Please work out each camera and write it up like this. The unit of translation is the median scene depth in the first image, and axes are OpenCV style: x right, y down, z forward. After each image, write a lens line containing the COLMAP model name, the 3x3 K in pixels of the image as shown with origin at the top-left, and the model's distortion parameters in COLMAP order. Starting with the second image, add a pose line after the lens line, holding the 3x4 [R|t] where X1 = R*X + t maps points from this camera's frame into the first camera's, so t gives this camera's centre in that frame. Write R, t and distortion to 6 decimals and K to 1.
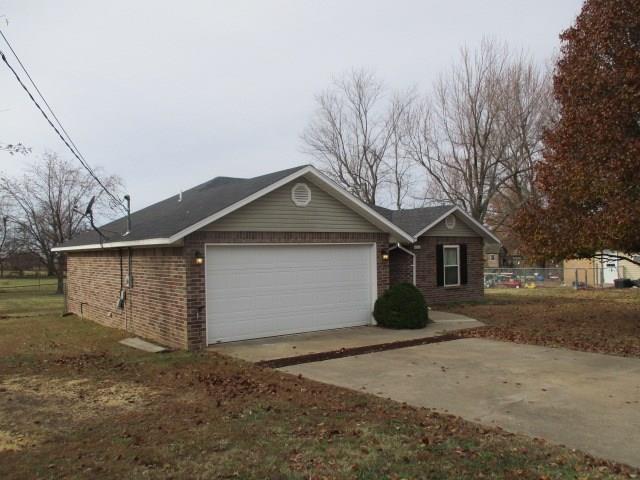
lens RADIAL K [[539.4, 0, 320.0], [0, 539.4, 240.0], [0, 0, 1]] dist [-0.022047, 0.008107]
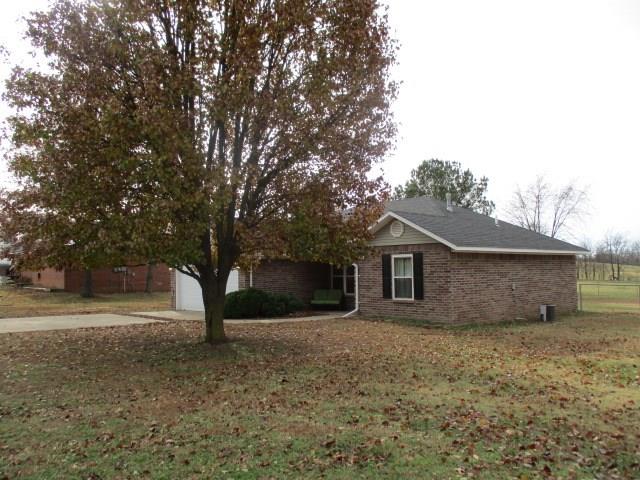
lens RADIAL K [[539.4, 0, 320.0], [0, 539.4, 240.0], [0, 0, 1]] dist [-0.022047, 0.008107]
pose [[0.149745, -0.046058, -0.987651, 1.552101], [0.033414, 0.998580, -0.041502, 0.025349], [0.988160, -0.026787, 0.151071, 1.010194]]
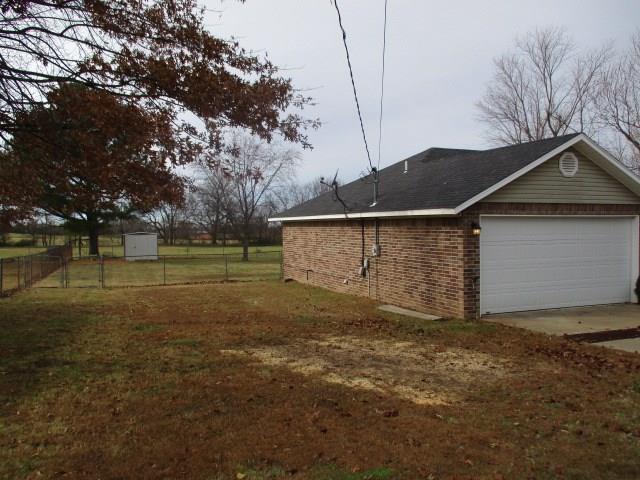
lens RADIAL K [[543.3, 0, 319.9], [0, 543.3, 222.5], [0, 0, 1]] dist [0.010700, 0.011955]
pose [[0.971784, 0.010265, -0.235650, -0.213888], [-0.005515, 0.999768, 0.020808, 0.001401], [0.235809, -0.018922, 0.971615, -0.044723]]
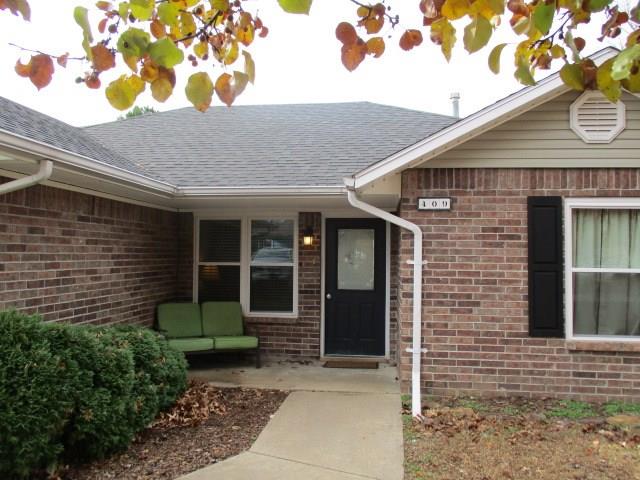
lens RADIAL K [[539.4, 0, 320.0], [0, 539.4, 240.0], [0, 0, 1]] dist [-0.022047, 0.008107]
pose [[0.742513, -0.009343, -0.669766, 0.446005], [-0.001742, 0.999872, -0.015879, 0.051075], [0.669829, 0.012957, 0.742402, 0.951296]]
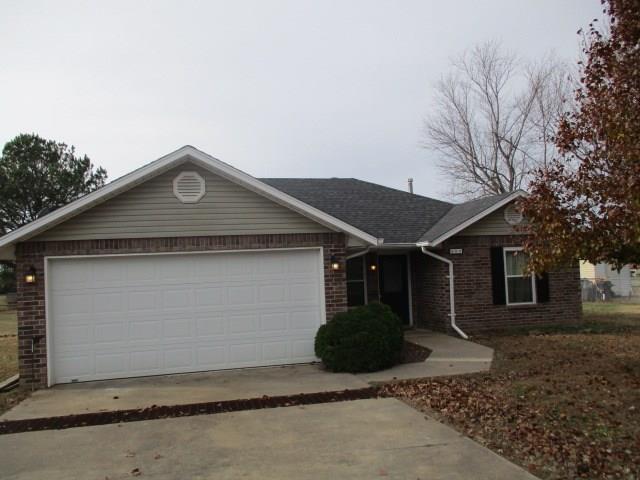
lens RADIAL K [[539.4, 0, 320.0], [0, 539.4, 240.0], [0, 0, 1]] dist [-0.022047, 0.008107]
pose [[0.924375, -0.046133, -0.378685, 0.376189], [0.037231, 0.998832, -0.030801, 0.017661], [0.379663, 0.014373, 0.925013, 0.342578]]
